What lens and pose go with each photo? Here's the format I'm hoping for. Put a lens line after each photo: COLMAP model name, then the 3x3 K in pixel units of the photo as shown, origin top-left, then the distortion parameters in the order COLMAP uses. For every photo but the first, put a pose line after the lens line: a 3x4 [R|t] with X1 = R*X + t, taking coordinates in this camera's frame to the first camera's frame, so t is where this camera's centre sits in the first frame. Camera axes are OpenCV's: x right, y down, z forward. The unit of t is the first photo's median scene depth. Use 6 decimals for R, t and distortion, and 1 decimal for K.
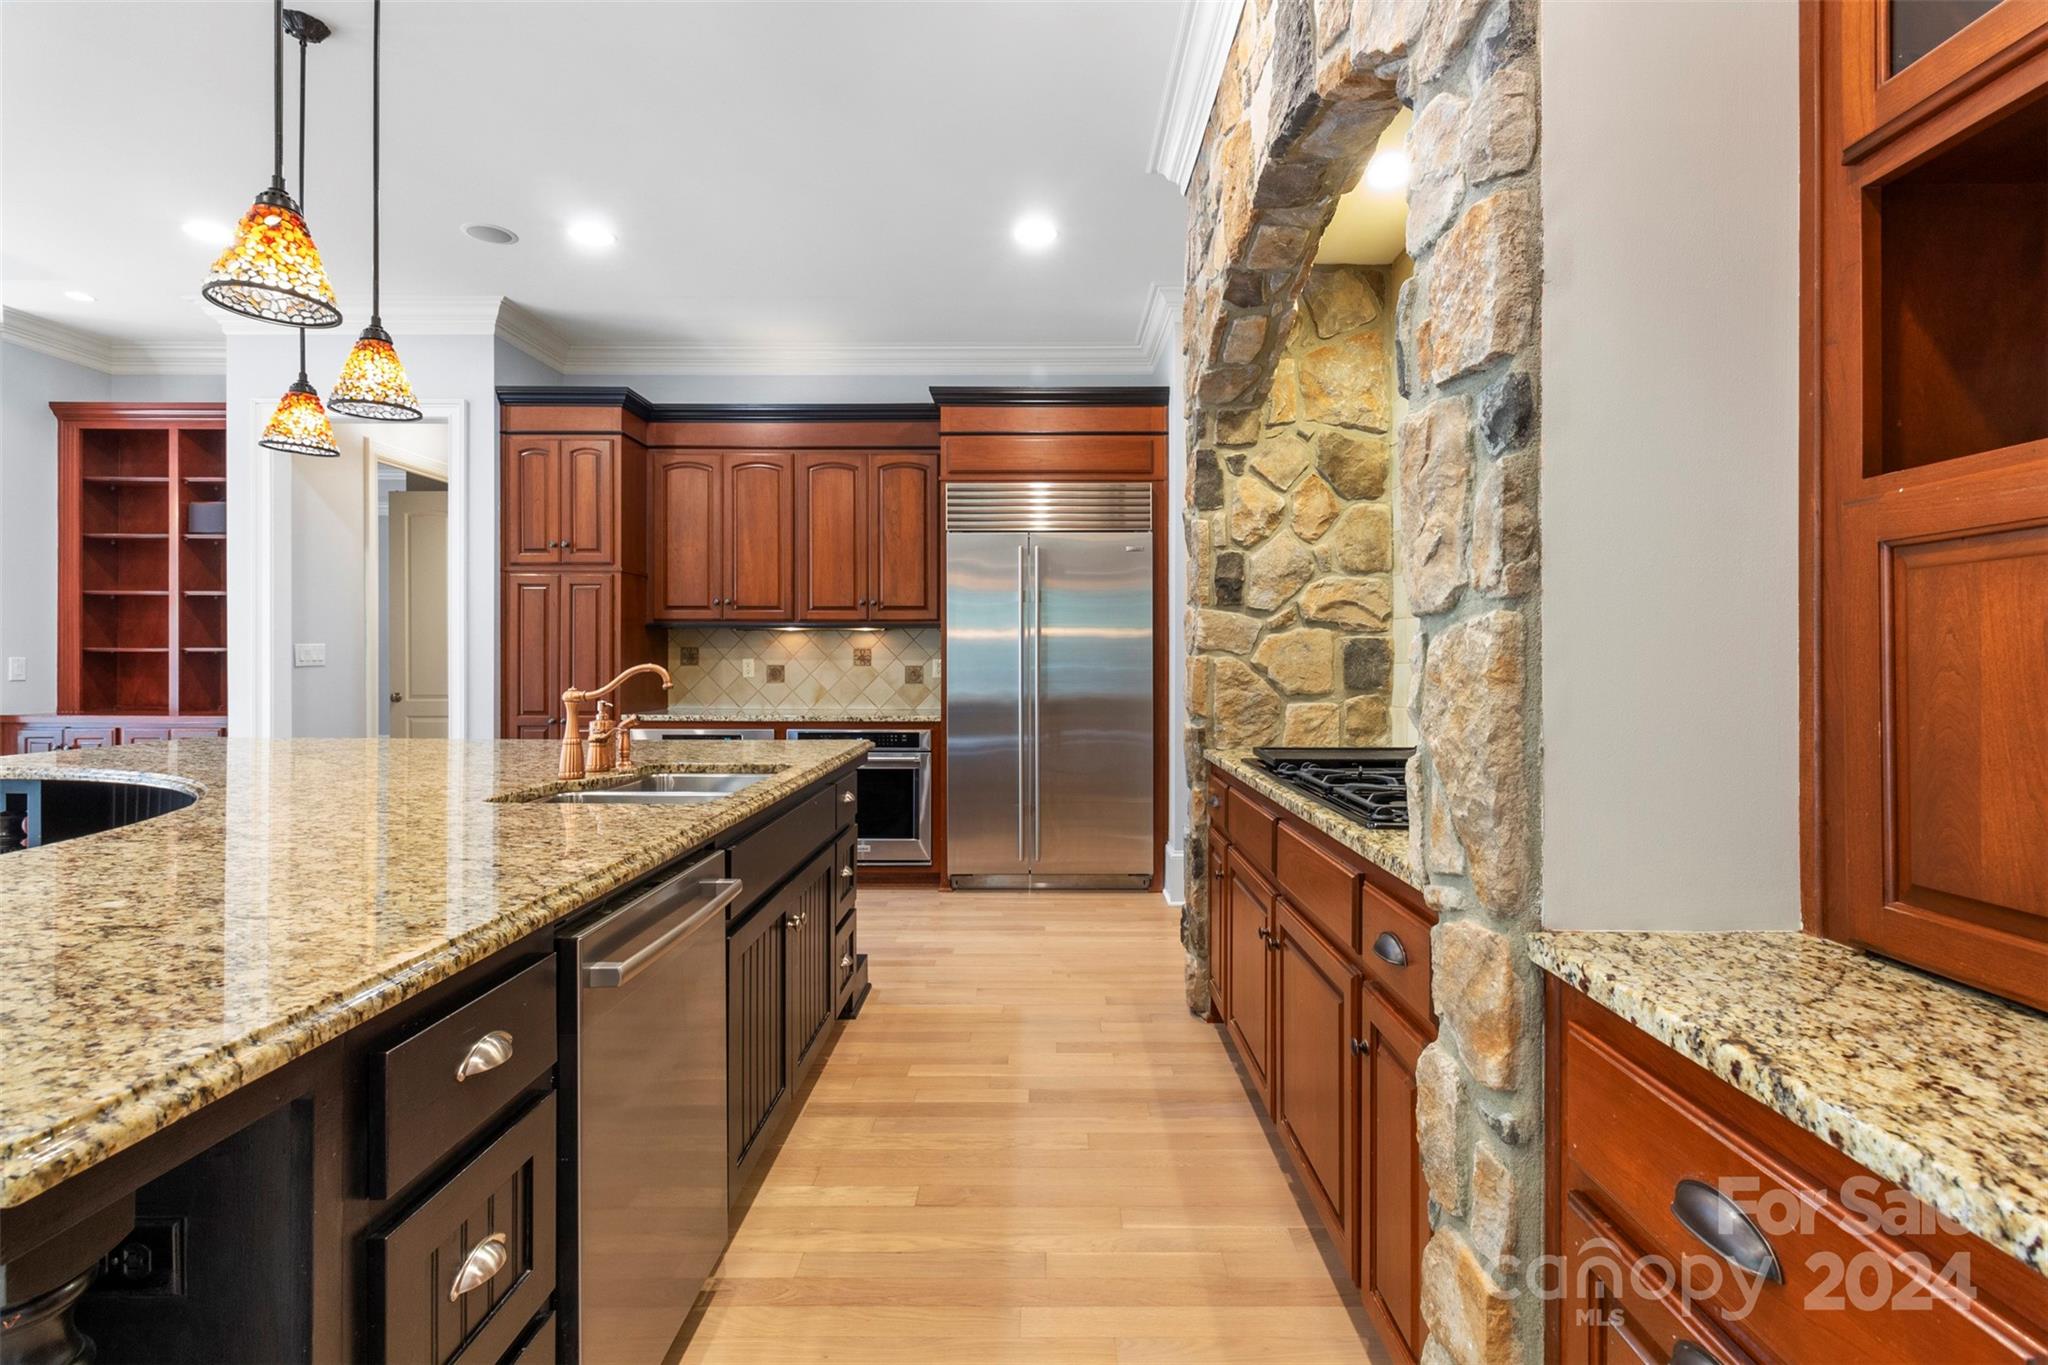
lens RADIAL K [[955.8, 0, 1036.8], [0, 955.8, 664.0], [0, 0, 1]] dist [0.004177, -0.000102]
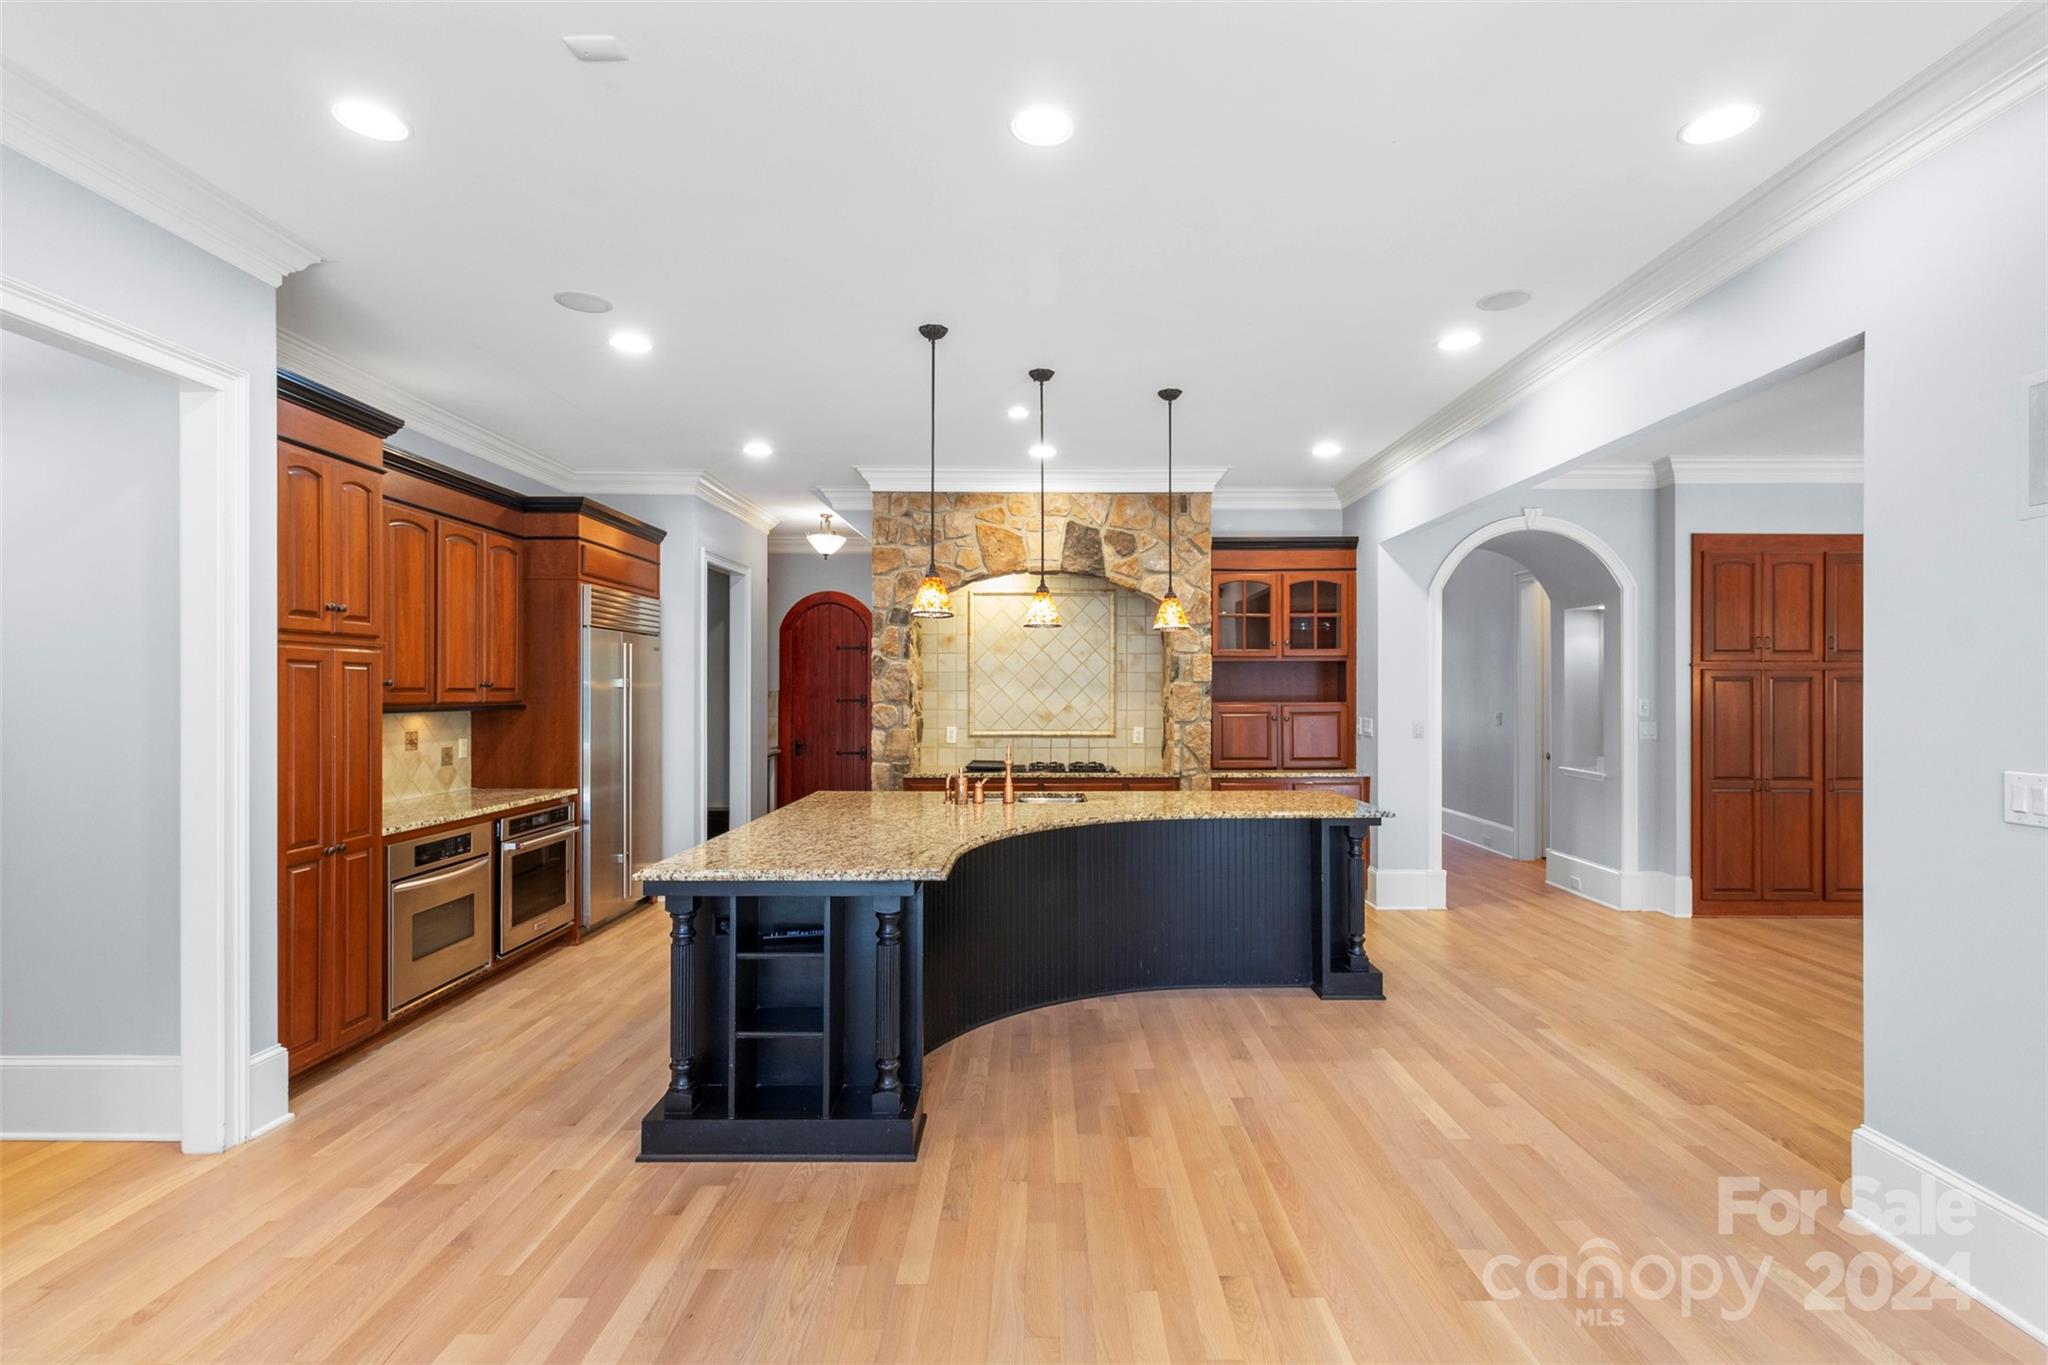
lens RADIAL K [[955.8, 0, 1039.7], [0, 955.8, 695.7], [0, 0, 1]] dist [0.004177, -0.000102]
pose [[-0.011226, -0.007985, 0.999905, -1.179114], [0.004102, 0.999959, 0.008032, -0.058857], [-0.999929, 0.004191, -0.011193, 0.448391]]
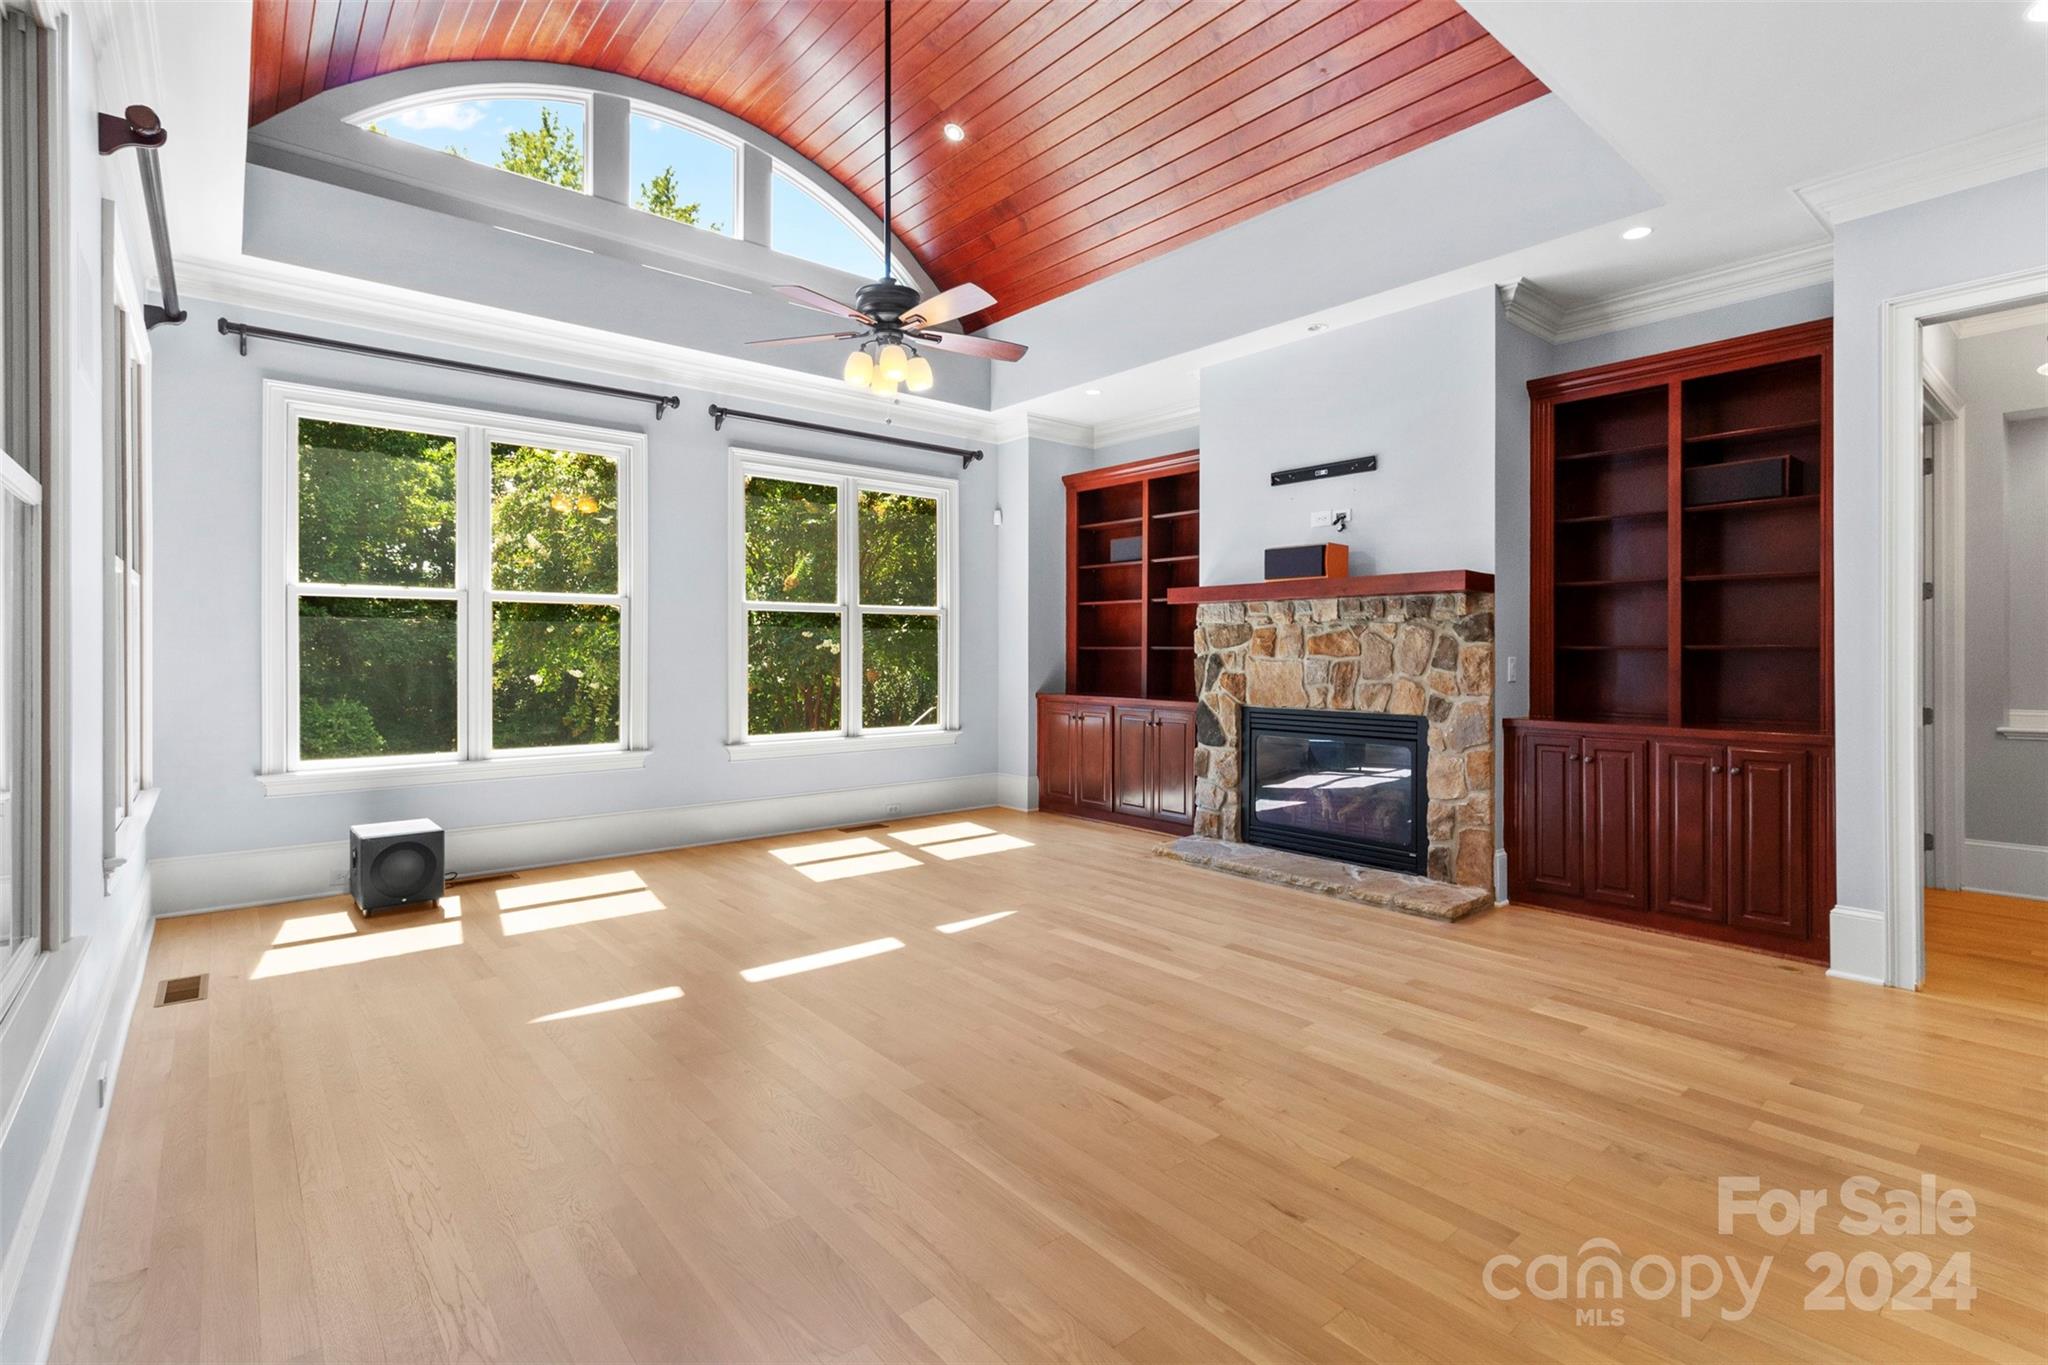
lens RADIAL K [[955.8, 0, 1028.5], [0, 955.8, 648.0], [0, 0, 1]] dist [0.004177, -0.000102]
pose [[0.651235, -0.005195, -0.758858, -0.647012], [-0.005663, 0.999915, -0.011705, -0.003339], [0.758855, 0.011920, 0.651150, 0.043781]]
